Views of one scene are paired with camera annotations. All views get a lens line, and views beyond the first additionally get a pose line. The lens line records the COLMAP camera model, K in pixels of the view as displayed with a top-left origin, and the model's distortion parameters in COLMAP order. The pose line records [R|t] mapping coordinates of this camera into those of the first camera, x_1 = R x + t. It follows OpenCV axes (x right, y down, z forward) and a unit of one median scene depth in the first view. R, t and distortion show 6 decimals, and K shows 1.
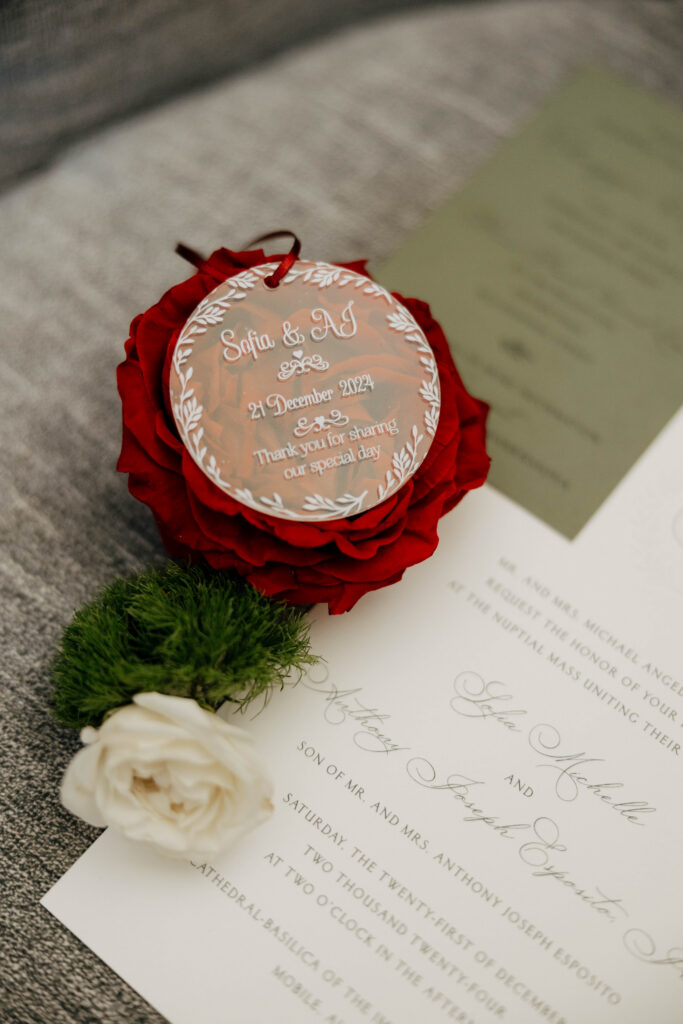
lens RADIAL K [[1523.1, 0, 341.5], [0, 1523.1, 512.0], [0, 0, 1]] dist [0.003489, -0.107699]
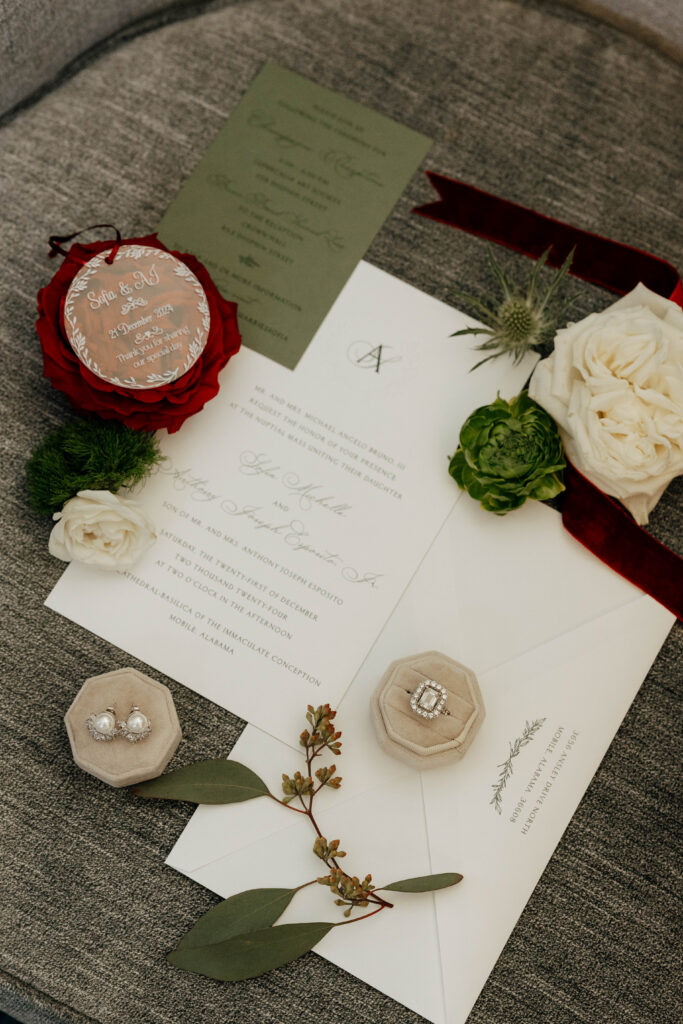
lens RADIAL K [[1523.1, 0, 341.5], [0, 1523.1, 512.0], [0, 0, 1]] dist [0.003489, -0.107699]
pose [[0.980996, -0.158362, 0.112111, -0.024850], [0.137101, 0.974611, 0.177022, -0.145015], [-0.137298, -0.158287, 0.977801, -0.903185]]
